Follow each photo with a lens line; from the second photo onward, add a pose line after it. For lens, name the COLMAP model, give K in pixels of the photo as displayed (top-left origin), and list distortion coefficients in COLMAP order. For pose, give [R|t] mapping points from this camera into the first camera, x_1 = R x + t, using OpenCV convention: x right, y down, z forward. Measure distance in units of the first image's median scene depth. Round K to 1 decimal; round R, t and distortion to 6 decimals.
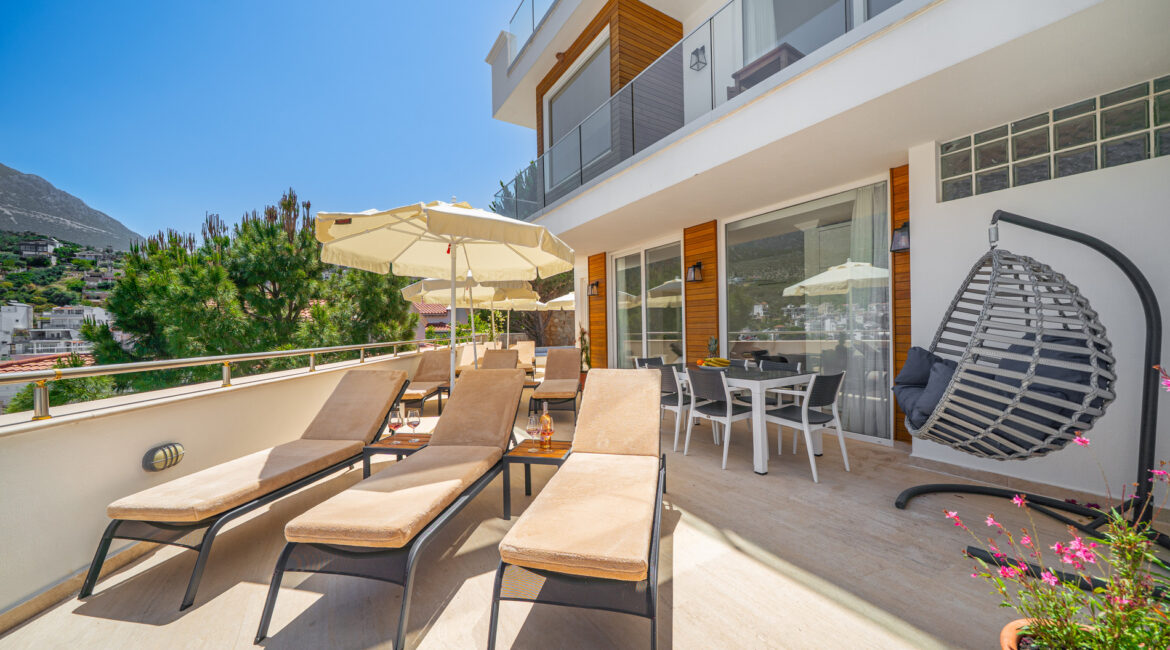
lens RADIAL K [[409.8, 0, 581.0], [0, 409.8, 329.9], [0, 0, 1]] dist [-0.003923, 0.000255]
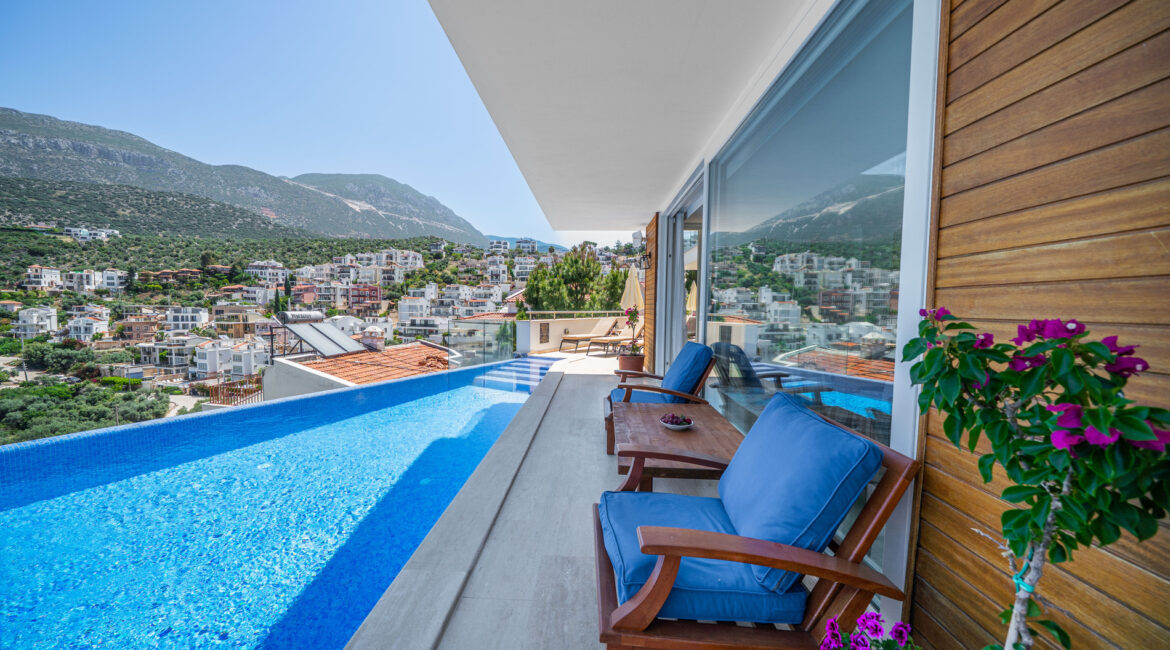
lens RADIAL K [[409.8, 0, 583.1], [0, 409.8, 330.9], [0, 0, 1]] dist [-0.003923, 0.000255]
pose [[0.835651, 0.057692, -0.546222, 0.553519], [-0.024276, 0.997376, 0.068204, -0.008342], [0.548723, -0.043735, 0.834859, -0.915861]]
